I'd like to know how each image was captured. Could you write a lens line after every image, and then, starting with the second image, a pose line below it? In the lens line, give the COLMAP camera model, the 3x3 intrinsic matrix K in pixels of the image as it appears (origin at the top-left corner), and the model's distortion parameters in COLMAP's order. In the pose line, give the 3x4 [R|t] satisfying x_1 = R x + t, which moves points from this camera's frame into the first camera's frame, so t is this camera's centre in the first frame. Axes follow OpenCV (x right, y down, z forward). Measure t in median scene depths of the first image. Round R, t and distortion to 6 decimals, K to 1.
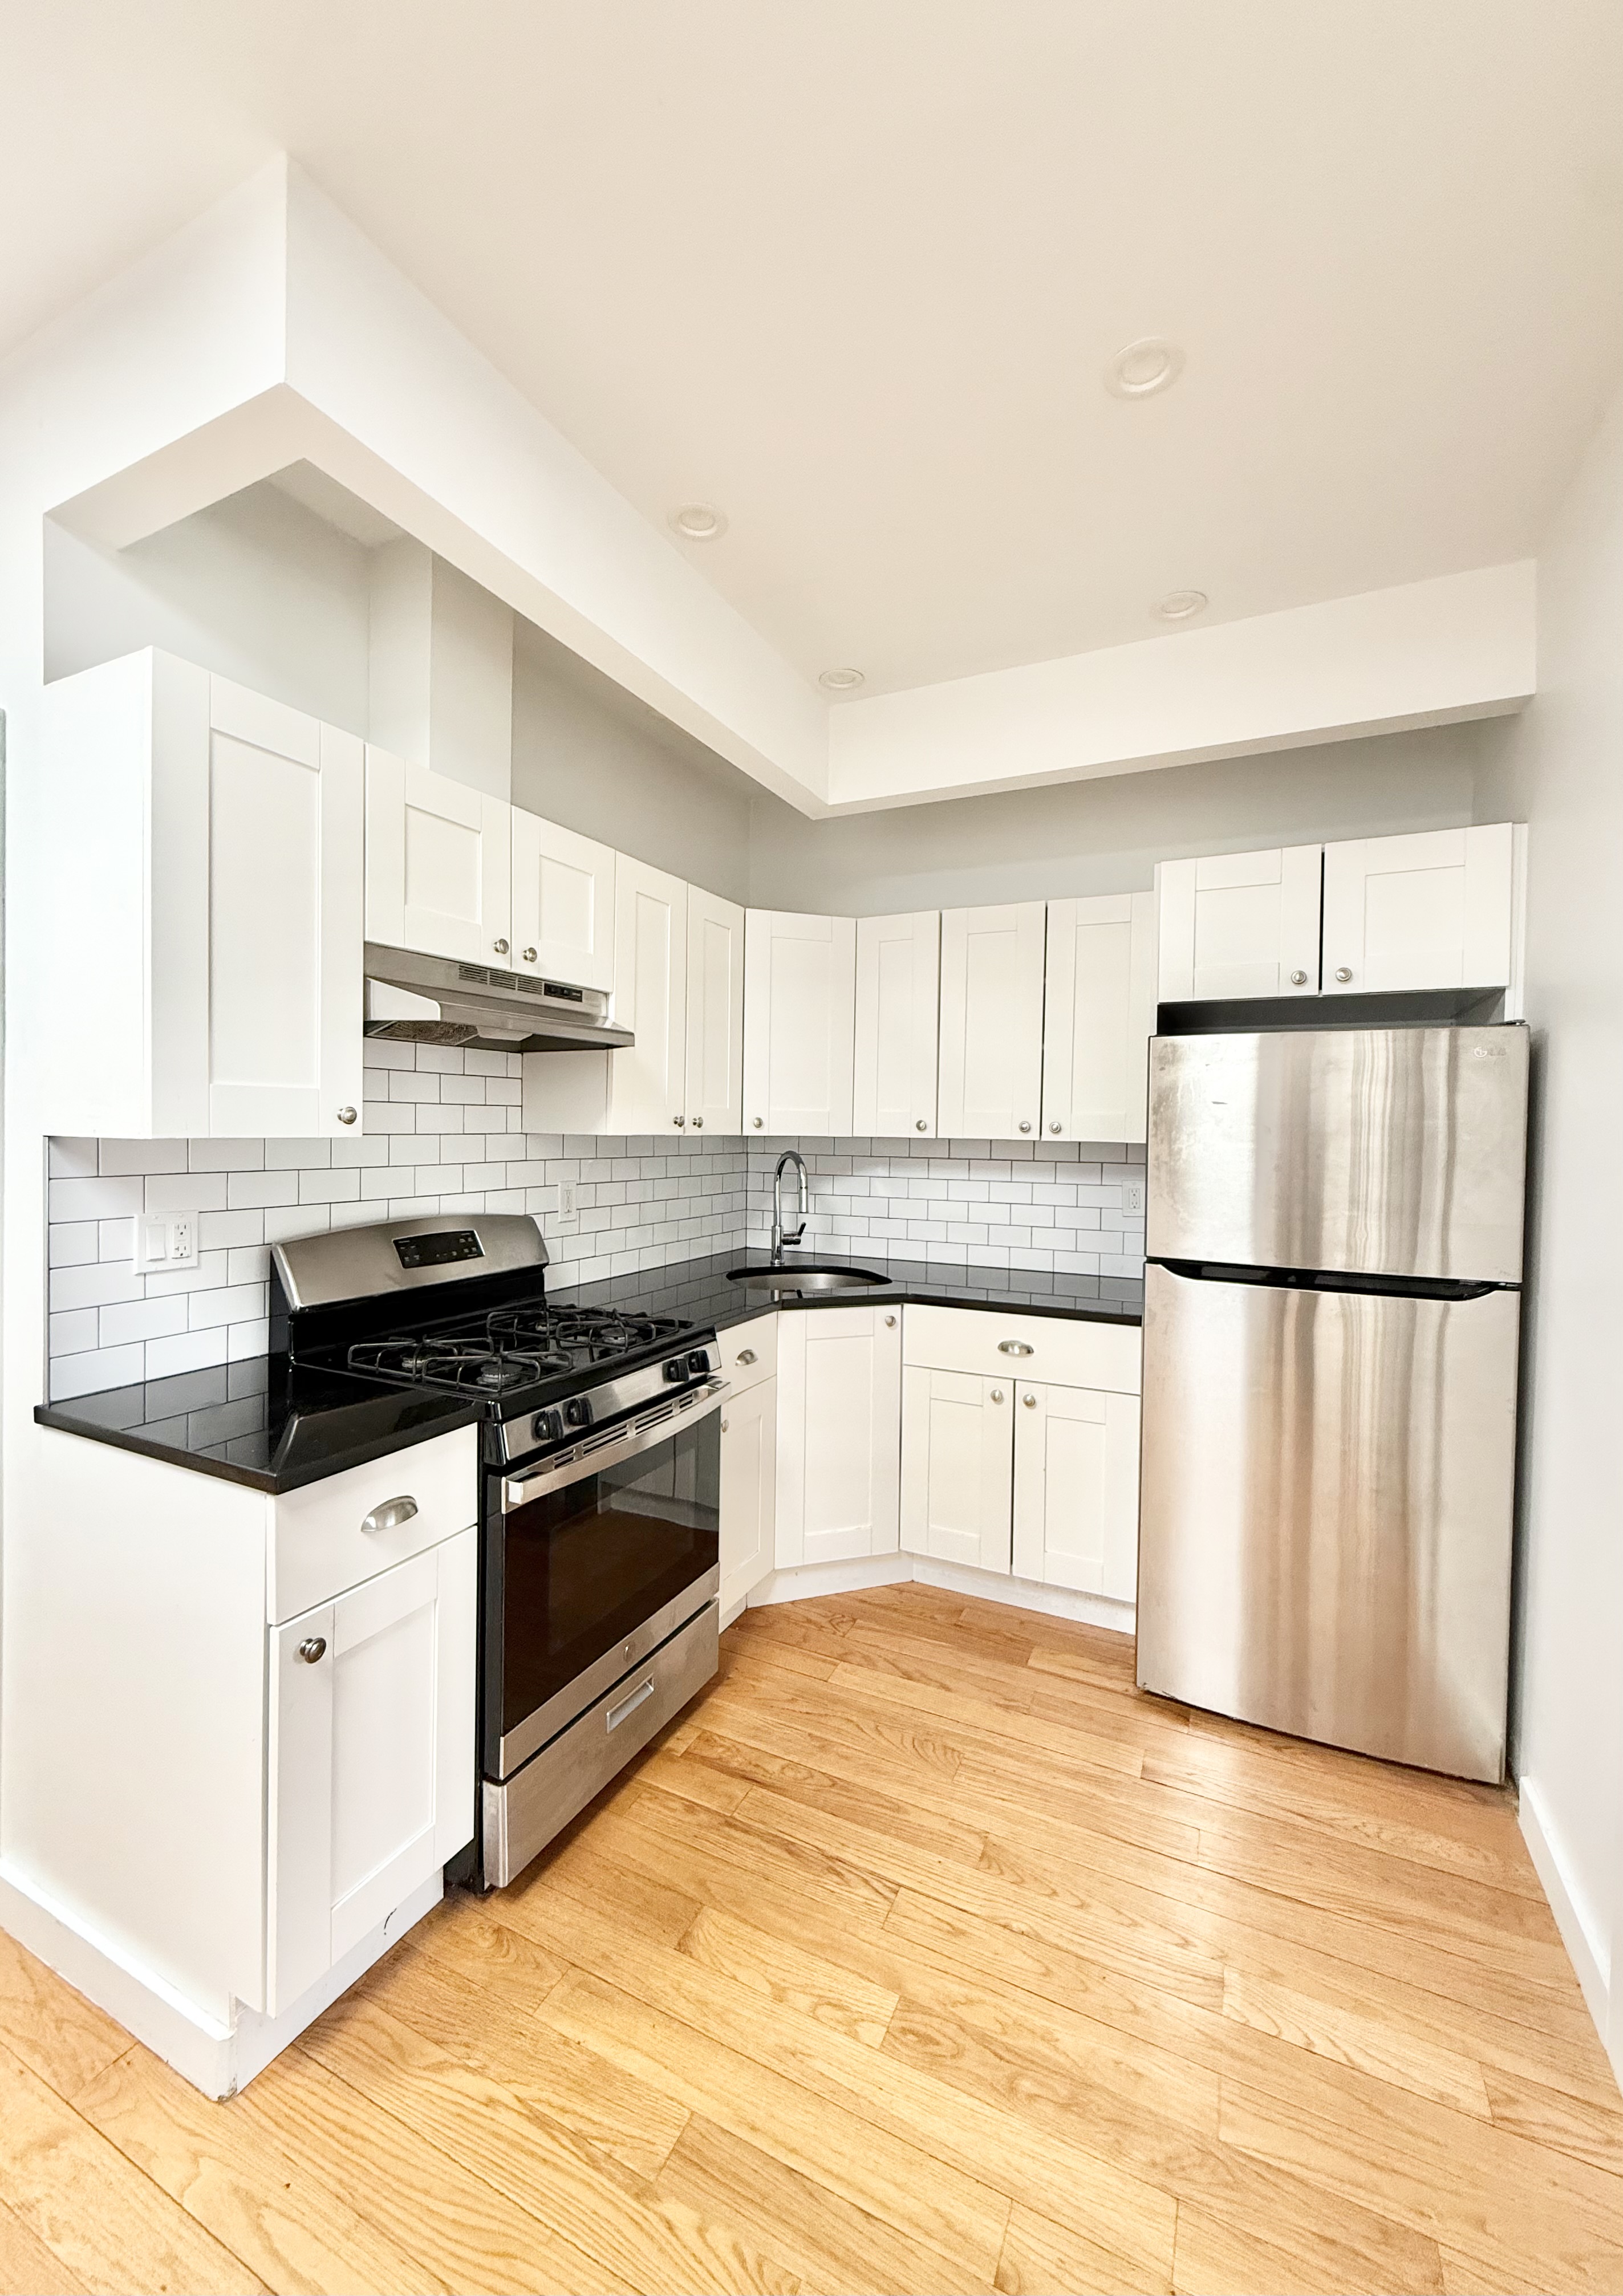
lens RADIAL K [[914.1, 0, 800.5], [0, 914.1, 1143.6], [0, 0, 1]] dist [-0.000415, 0.000217]
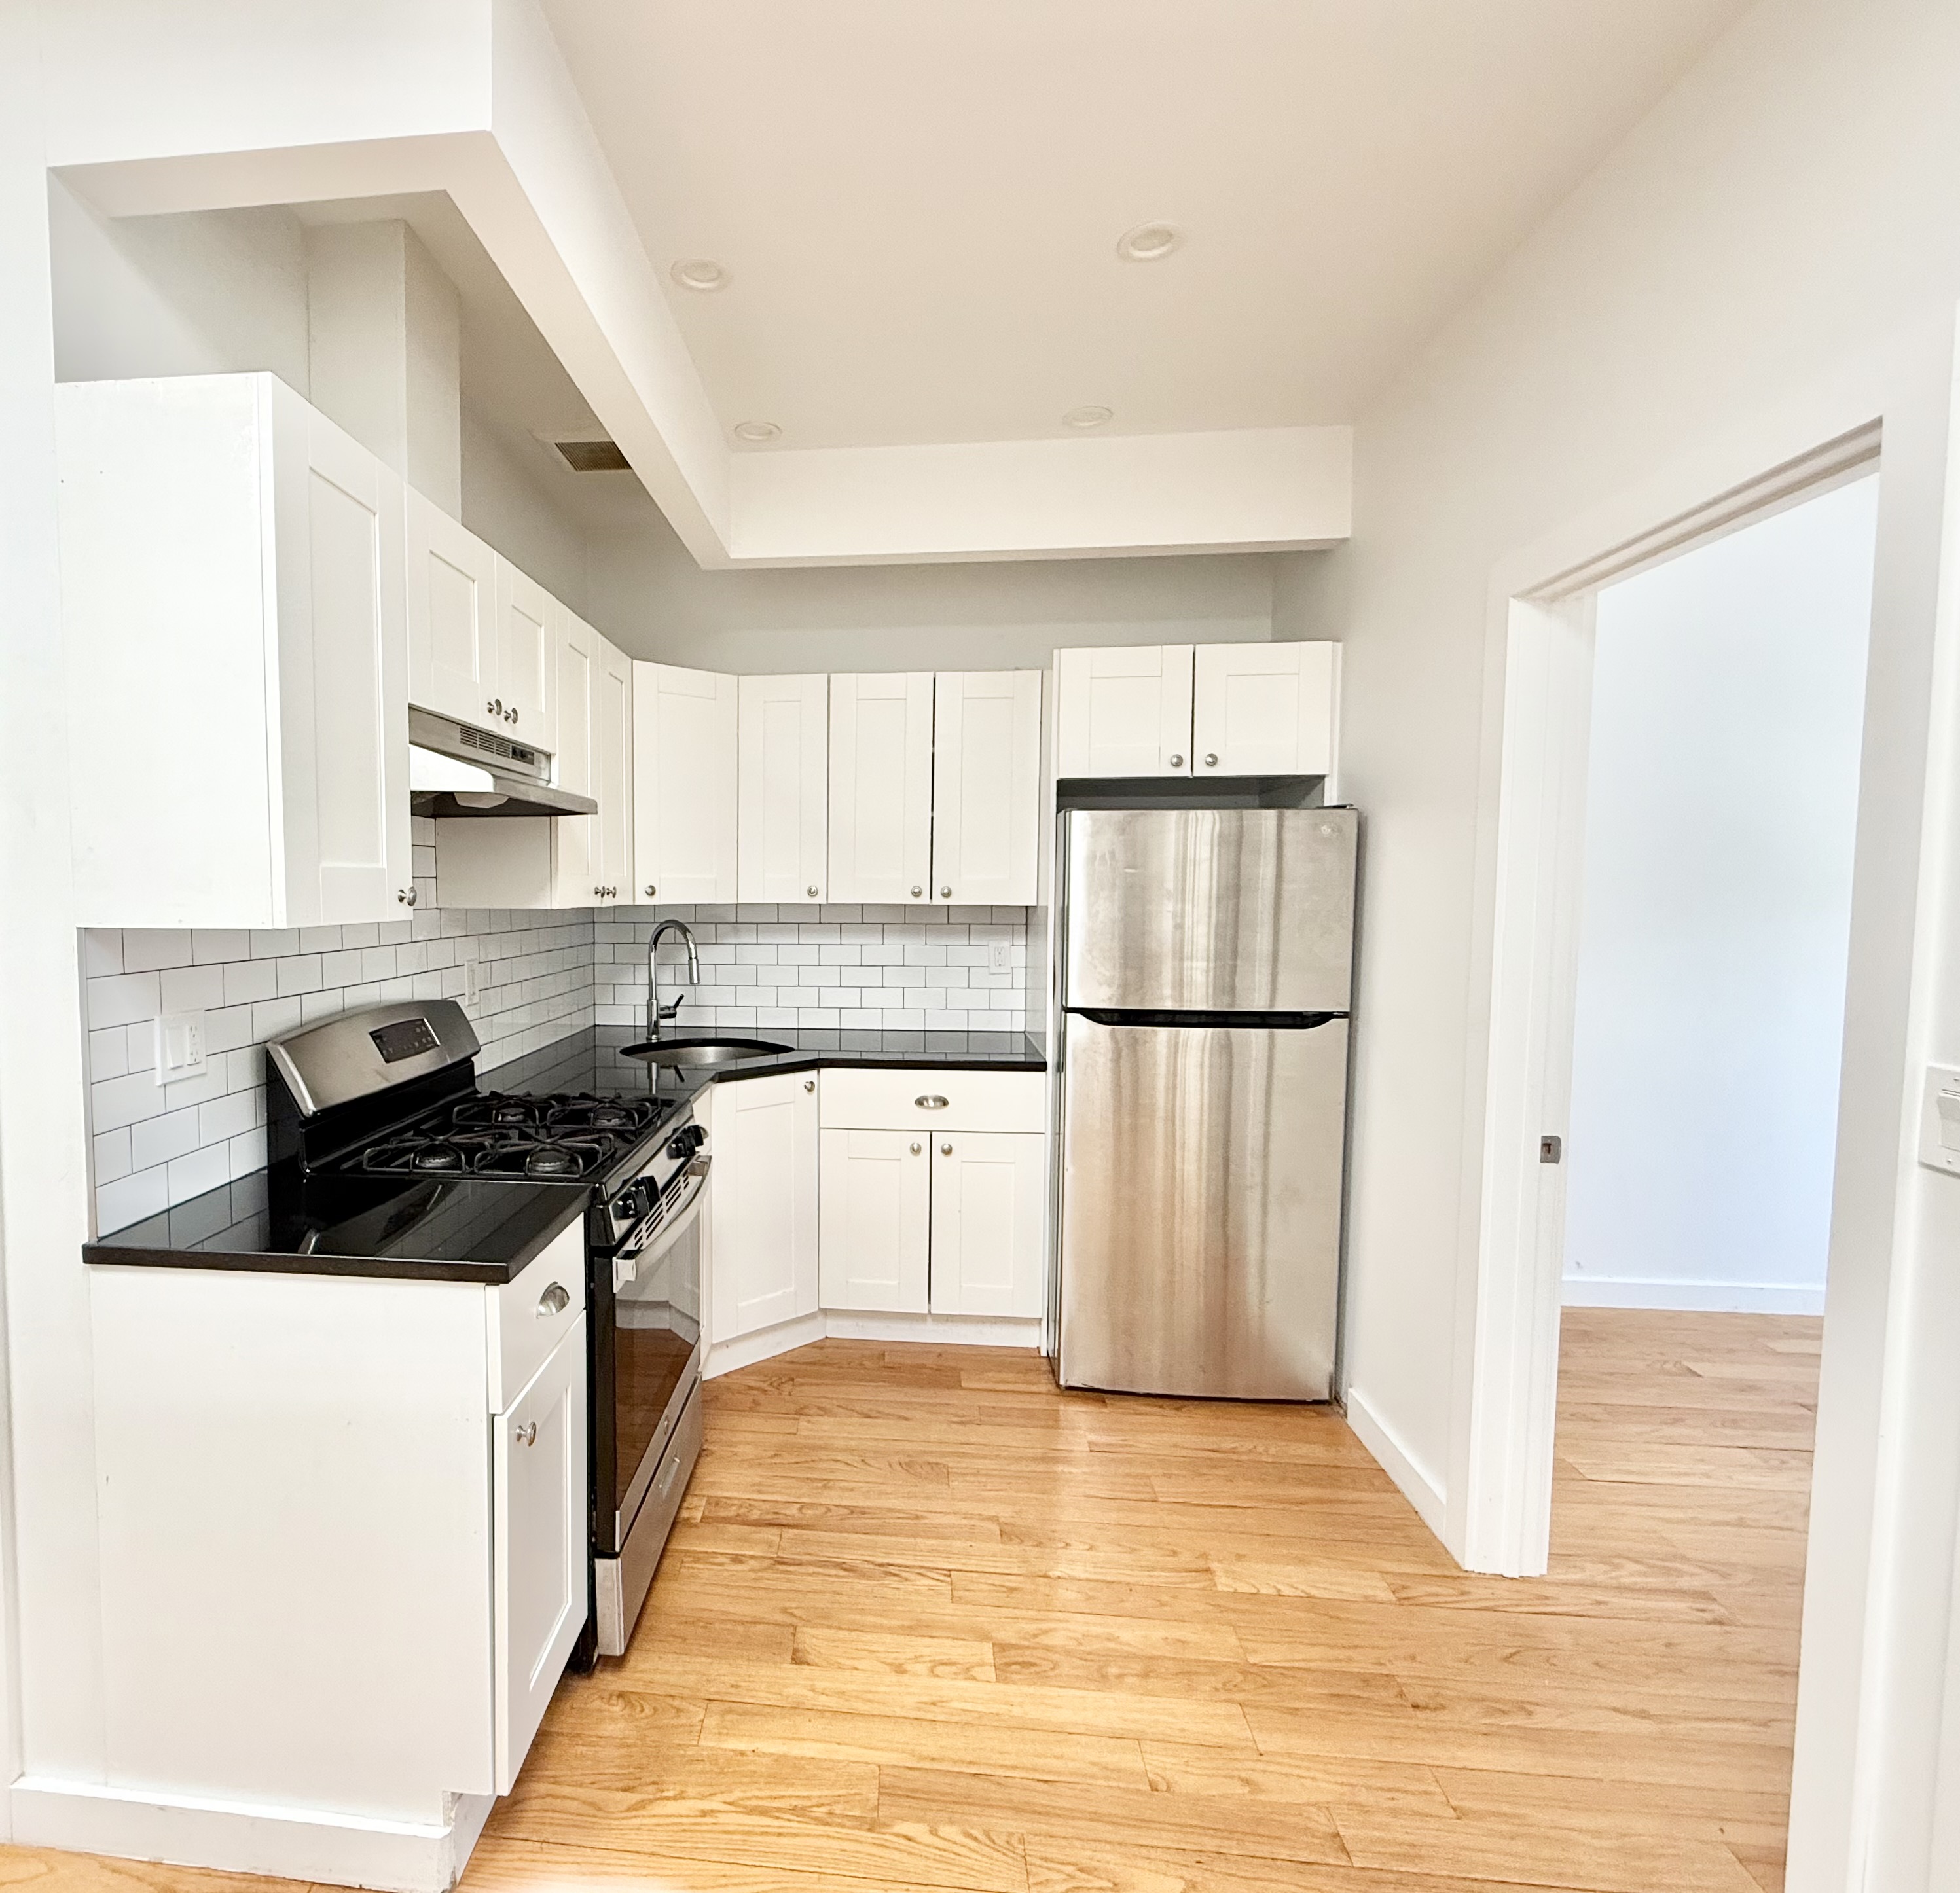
lens RADIAL K [[1048.9, 0, 797.0], [0, 1048.9, 950.6], [0, 0, 1]] dist [0.000949, -0.000071]
pose [[0.940156, -0.033953, 0.339049, -0.390769], [0.018202, 0.998607, 0.049529, -0.017267], [-0.340259, -0.040394, 0.939464, -0.100351]]
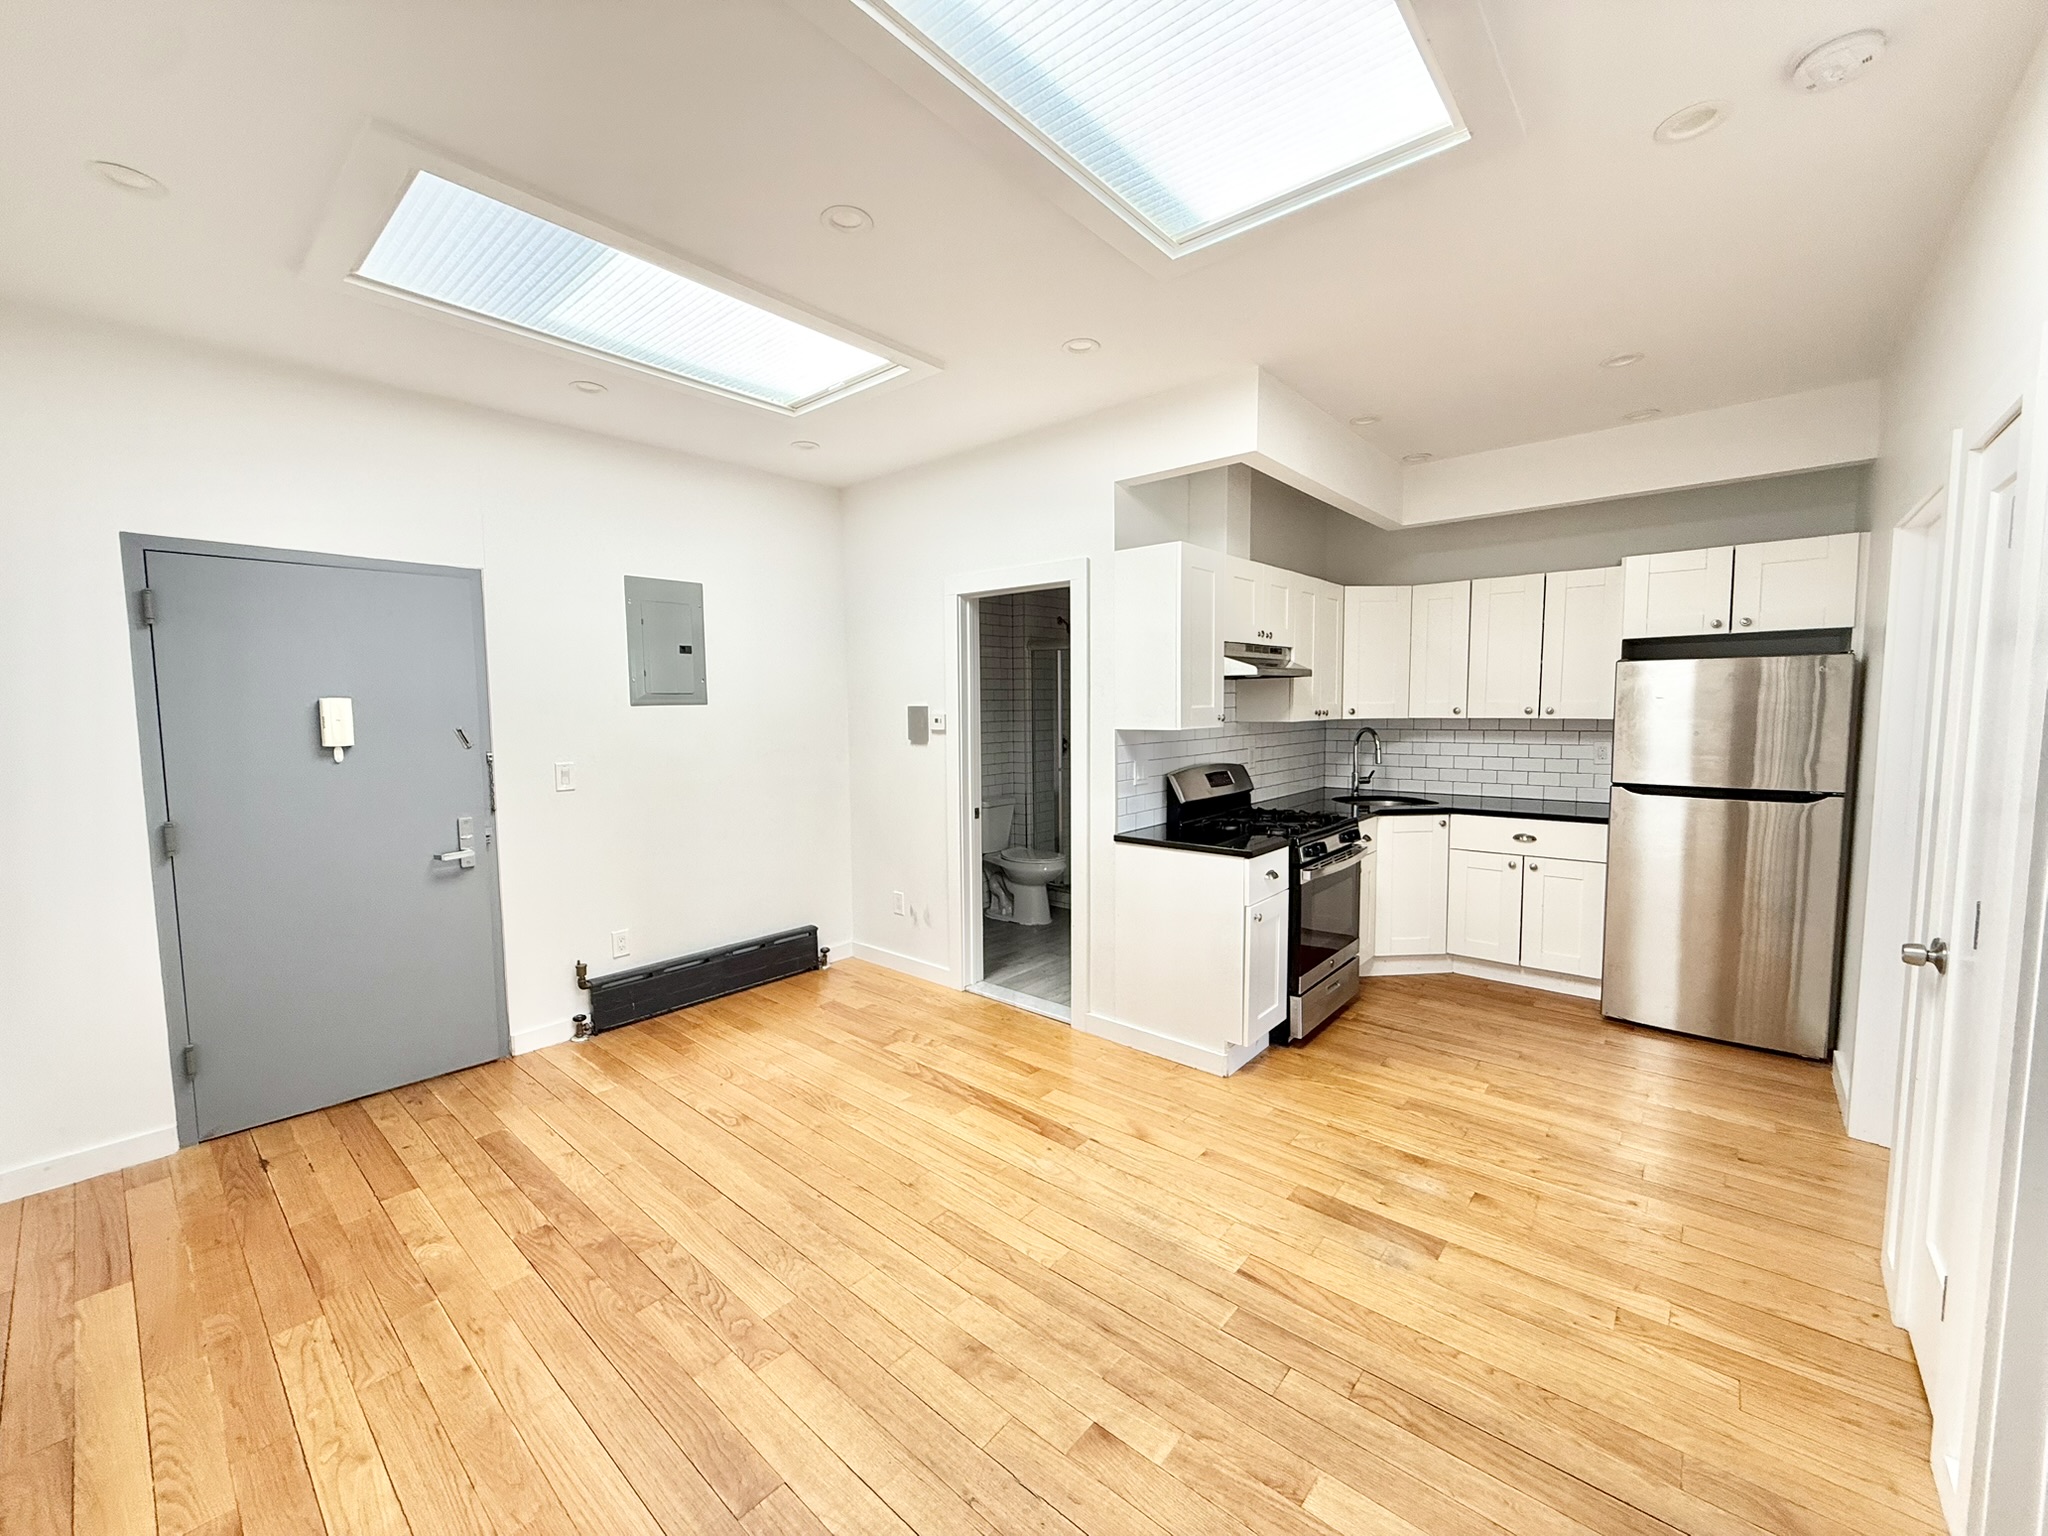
lens RADIAL K [[816.4, 0, 1017.5], [0, 816.4, 766.0], [0, 0, 1]] dist [0.000283, -0.000163]
pose [[0.966332, -0.007082, -0.257202, -0.372428], [0.022232, 0.998181, 0.056044, -0.029353], [0.256337, -0.059876, 0.964731, -0.930991]]
